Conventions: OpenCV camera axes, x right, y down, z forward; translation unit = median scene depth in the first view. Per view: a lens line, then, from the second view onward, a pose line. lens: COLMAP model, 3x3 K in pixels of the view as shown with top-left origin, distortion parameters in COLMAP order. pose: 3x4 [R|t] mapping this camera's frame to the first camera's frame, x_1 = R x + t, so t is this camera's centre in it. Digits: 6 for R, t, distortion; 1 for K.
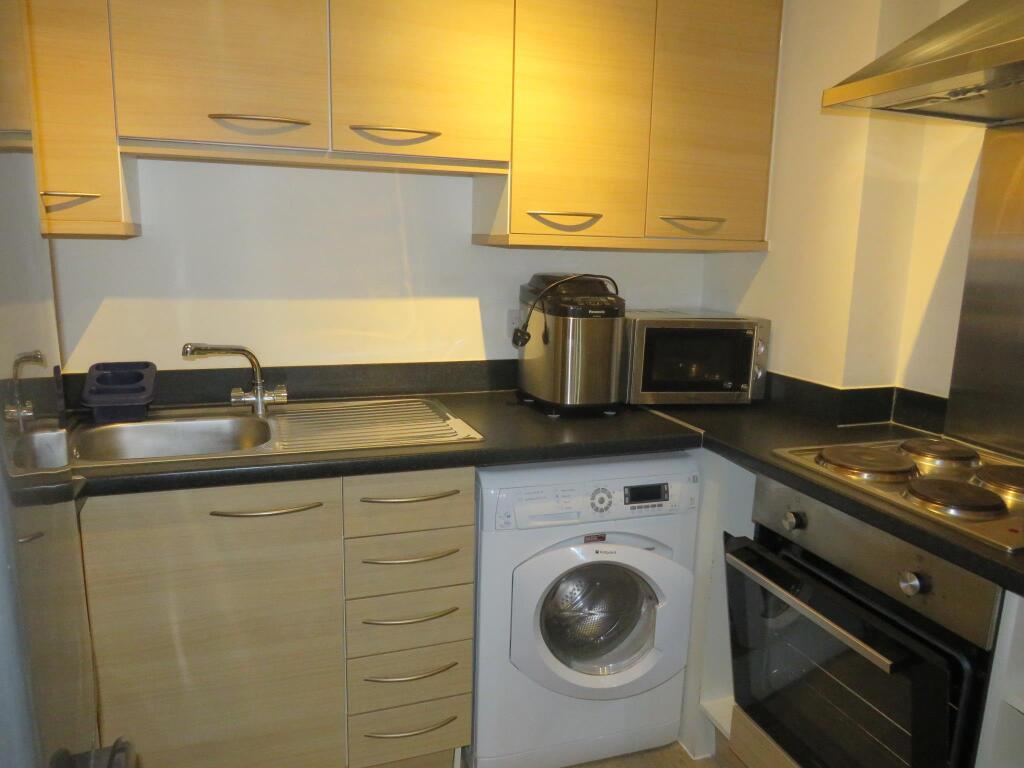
lens RADIAL K [[732.8, 0, 512.5], [0, 732.8, 386.7], [0, 0, 1]] dist [0.004184, 0.007588]
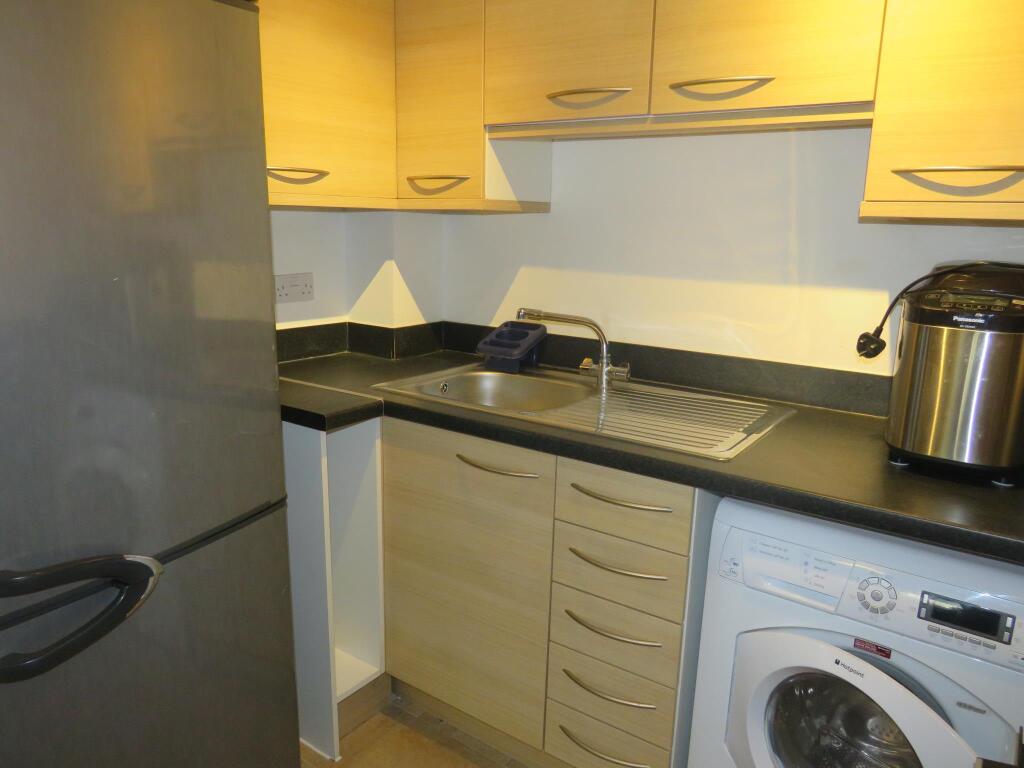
lens RADIAL K [[732.8, 0, 512.5], [0, 732.8, 383.4], [0, 0, 1]] dist [0.004184, 0.007588]
pose [[0.586053, 0.170088, -0.792220, 0.410711], [-0.162615, 0.982517, 0.090648, -0.041343], [0.793787, 0.075703, 0.603466, 0.302966]]
